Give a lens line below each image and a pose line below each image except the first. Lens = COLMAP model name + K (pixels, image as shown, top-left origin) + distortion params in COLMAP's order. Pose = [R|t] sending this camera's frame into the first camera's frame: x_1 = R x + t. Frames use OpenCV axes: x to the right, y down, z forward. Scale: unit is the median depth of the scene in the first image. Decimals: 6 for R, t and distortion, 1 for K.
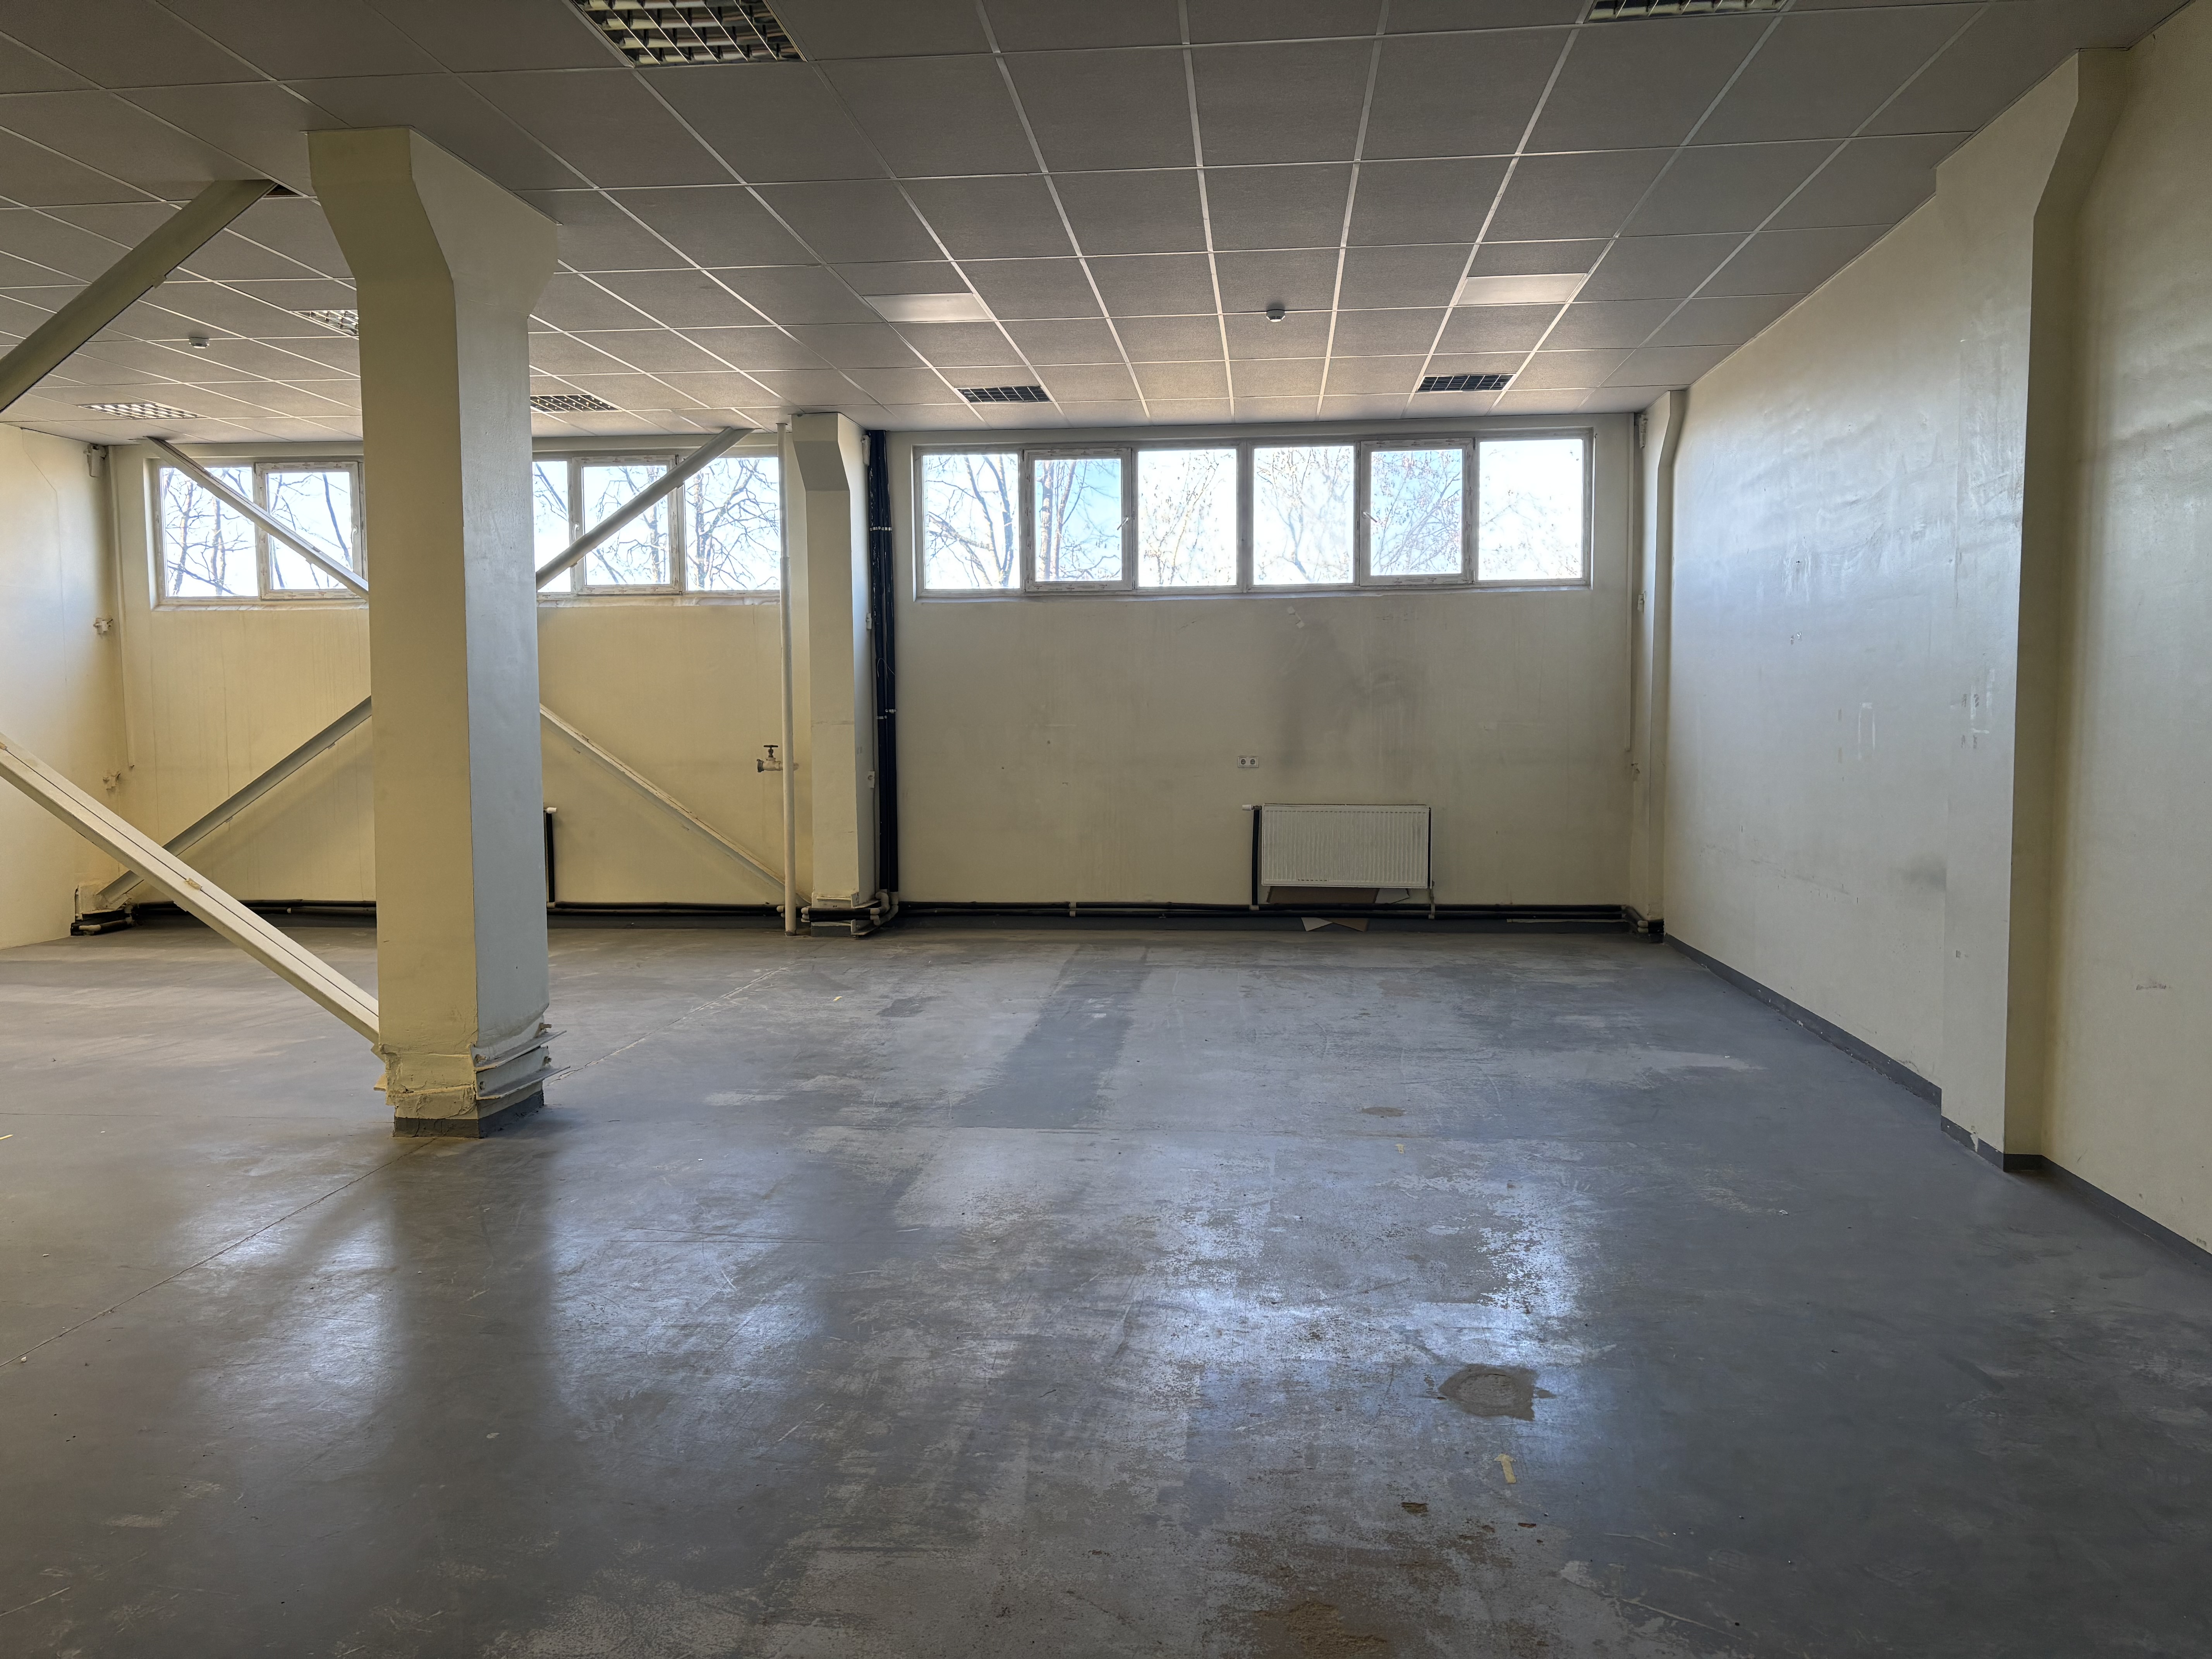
lens RADIAL K [[1674.0, 0, 1100.3], [0, 1674.0, 814.6], [0, 0, 1]] dist [0.066936, -0.055392]
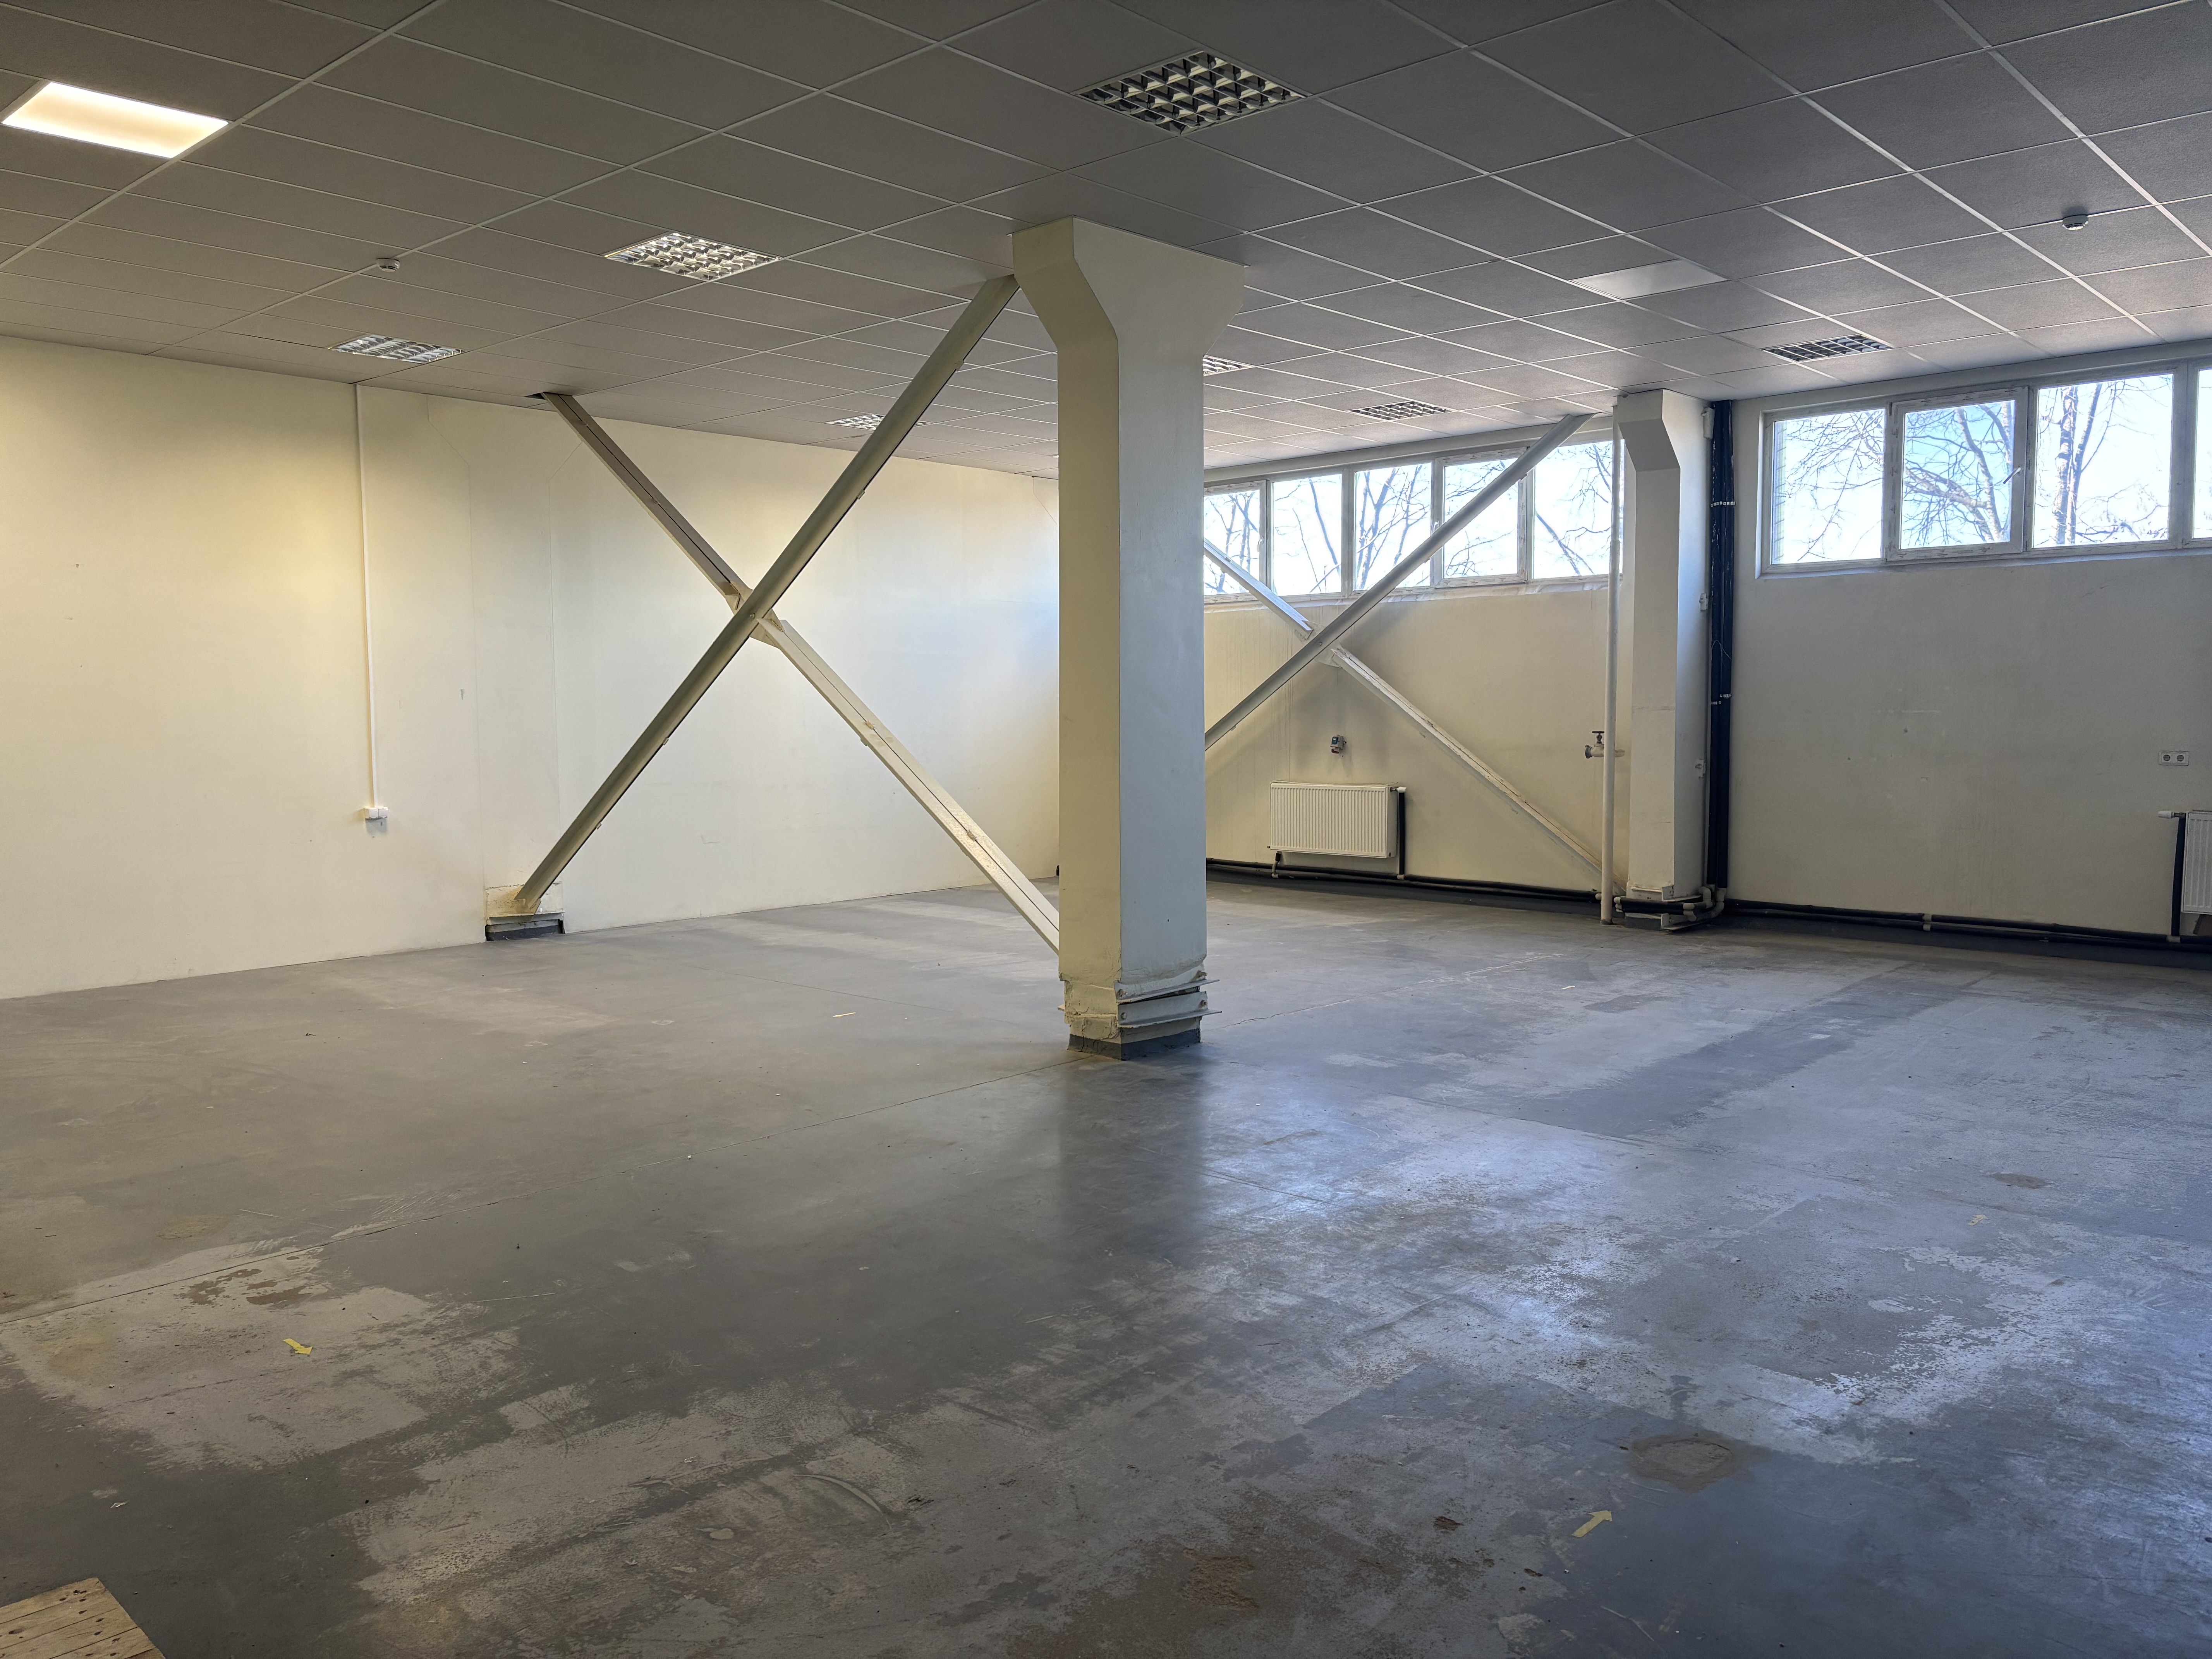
lens RADIAL K [[1674.0, 0, 1086.8], [0, 1674.0, 786.2], [0, 0, 1]] dist [0.066936, -0.055392]
pose [[0.797056, 0.032933, -0.603006, 0.310310], [-0.037555, 0.999282, 0.004936, -0.004491], [0.602736, 0.018712, 0.797721, 0.050464]]
